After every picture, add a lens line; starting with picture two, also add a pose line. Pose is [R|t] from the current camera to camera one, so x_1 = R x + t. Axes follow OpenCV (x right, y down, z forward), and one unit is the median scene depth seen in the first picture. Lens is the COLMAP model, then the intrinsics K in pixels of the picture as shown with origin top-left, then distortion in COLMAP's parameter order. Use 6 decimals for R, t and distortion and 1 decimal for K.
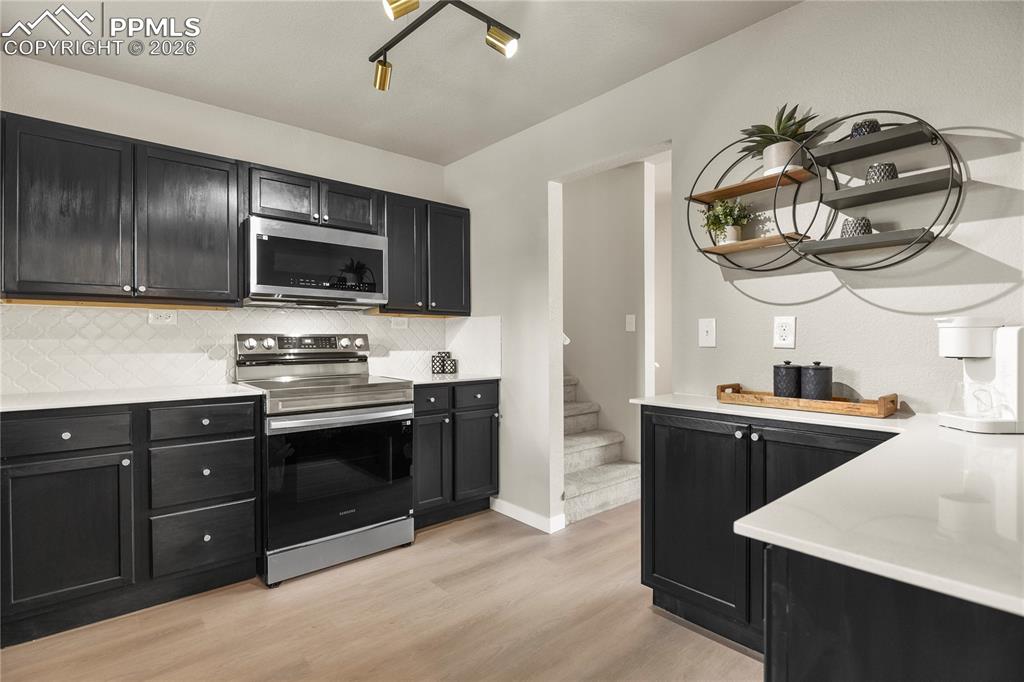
lens RADIAL K [[502.1, 0, 515.6], [0, 502.1, 340.5], [0, 0, 1]] dist [-0.001728, -0.000347]
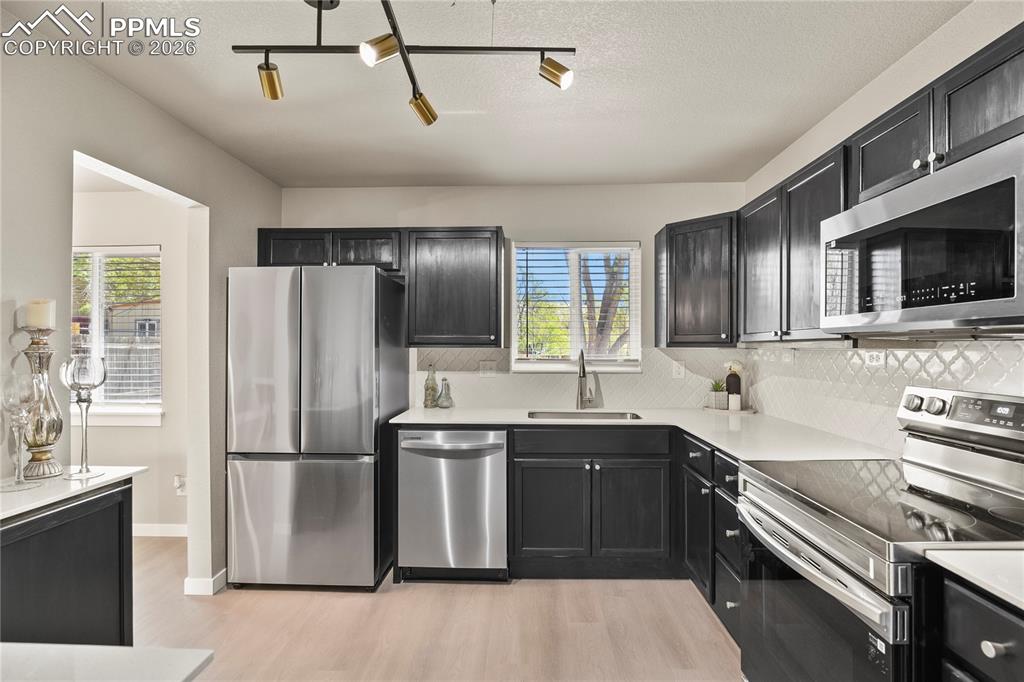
lens RADIAL K [[502.1, 0, 515.6], [0, 502.1, 340.5], [0, 0, 1]] dist [-0.001728, -0.000347]
pose [[-0.686694, -0.004433, -0.726933, 0.248601], [0.005315, 0.999924, -0.011118, -0.064056], [0.726927, -0.011498, -0.686618, 1.031451]]
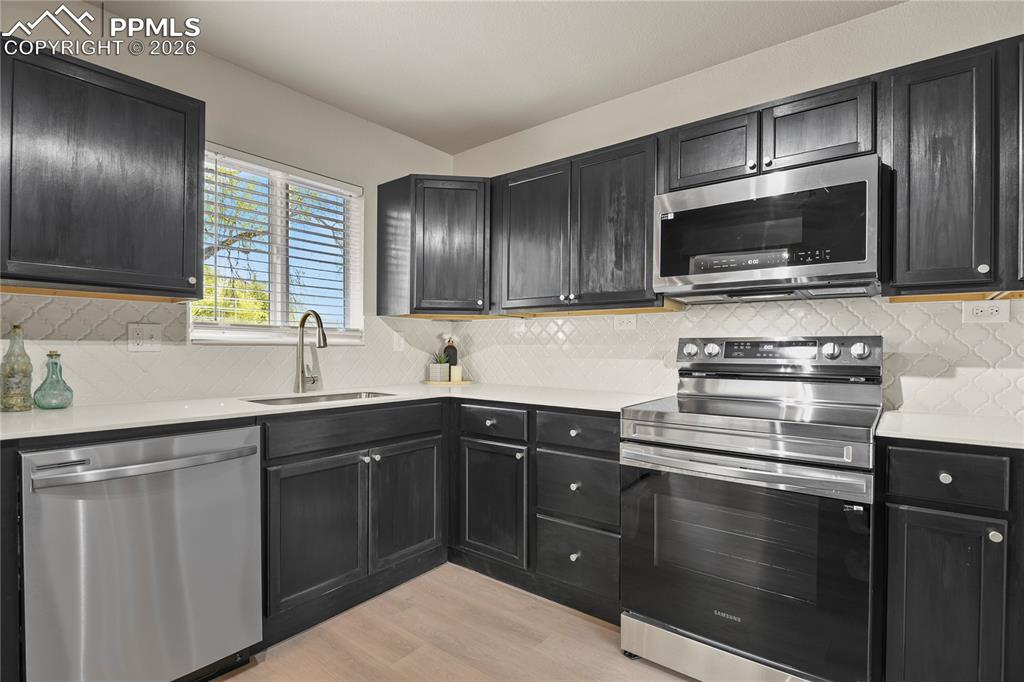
lens RADIAL K [[501.5, 0, 513.3], [0, 501.5, 350.0], [0, 0, 1]] dist [-0.004497, -0.001664]
pose [[0.177443, 0.009888, -0.984081, 0.211774], [-0.003361, 0.999950, 0.009441, -0.000404], [0.984125, 0.001632, 0.177467, 0.552414]]
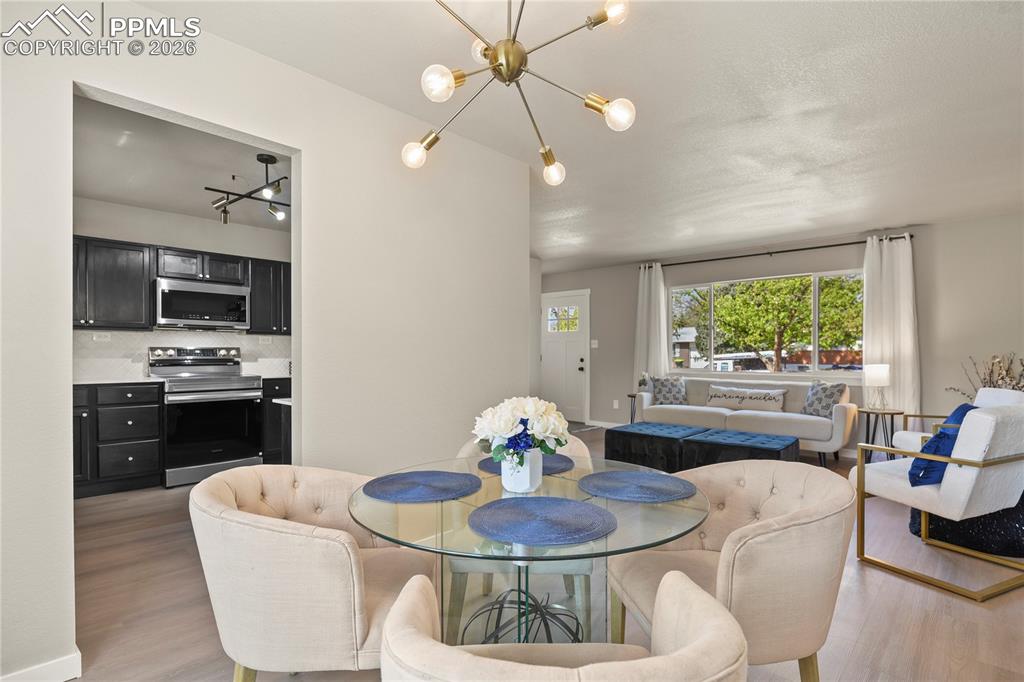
lens RADIAL K [[503.9, 0, 512.5], [0, 503.9, 359.3], [0, 0, 1]] dist [-0.001958, -0.000525]
pose [[0.995535, 0.007147, 0.094127, 0.458180], [-0.008593, 0.999851, 0.014971, -0.007156], [-0.094006, -0.015713, 0.995448, -0.730522]]
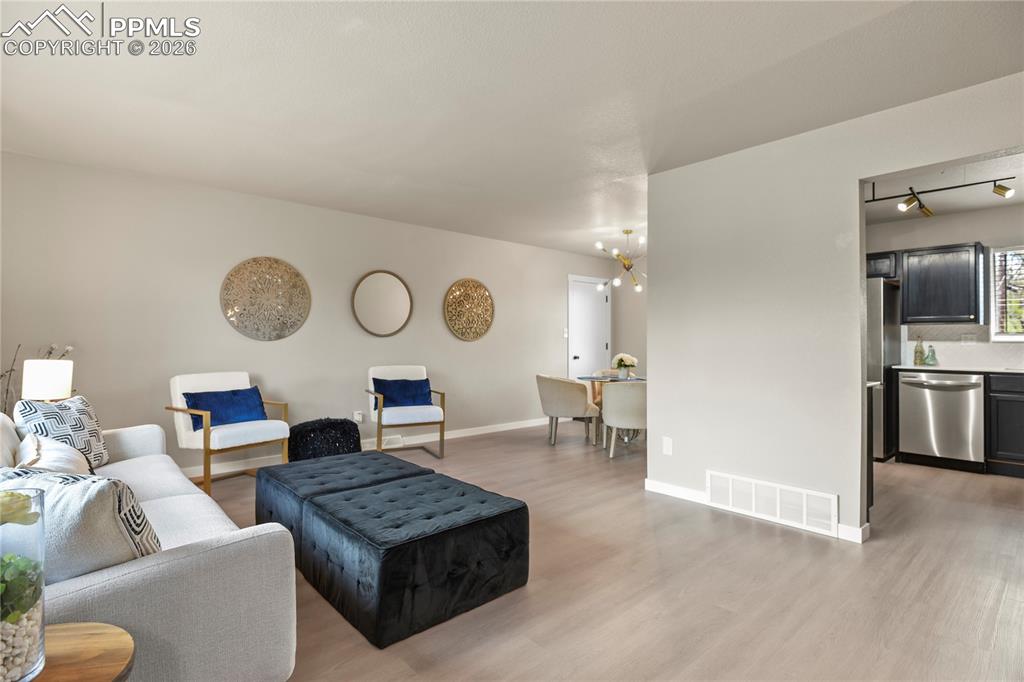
lens RADIAL K [[517.4, 0, 514.2], [0, 517.4, 334.8], [0, 0, 1]] dist [-0.005583, -0.001300]
pose [[-0.999816, 0.000506, -0.019173, 0.998276], [0.000757, 0.999914, -0.013104, -0.004845], [0.019165, -0.013116, -0.999730, 1.875784]]
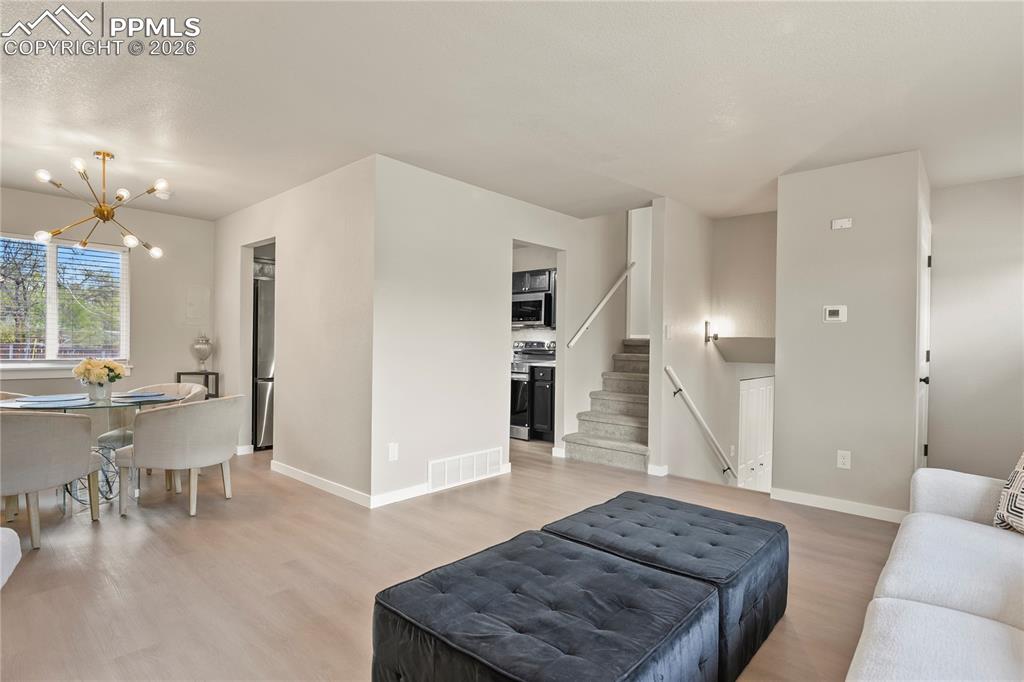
lens RADIAL K [[517.4, 0, 514.2], [0, 517.4, 334.8], [0, 0, 1]] dist [-0.005583, -0.001300]
pose [[0.111330, -0.009516, -0.993738, 1.896989], [-0.011107, 0.999880, -0.010819, -0.014414], [0.993721, 0.012242, 0.111211, 0.685072]]
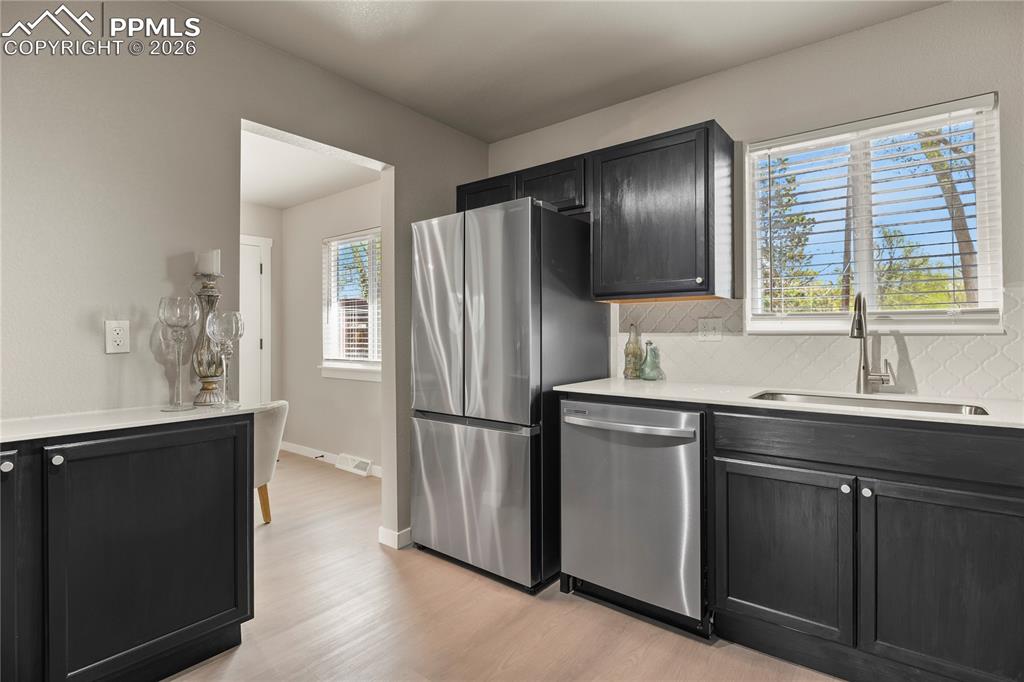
lens RADIAL K [[511.3, 0, 502.4], [0, 511.3, 323.6], [0, 0, 1]] dist [-0.014346, -0.000034]
pose [[-0.987003, 0.003327, -0.160669, -0.086193], [0.007169, 0.999702, -0.023335, -0.002045], [0.160544, -0.024183, -0.986732, 0.959197]]
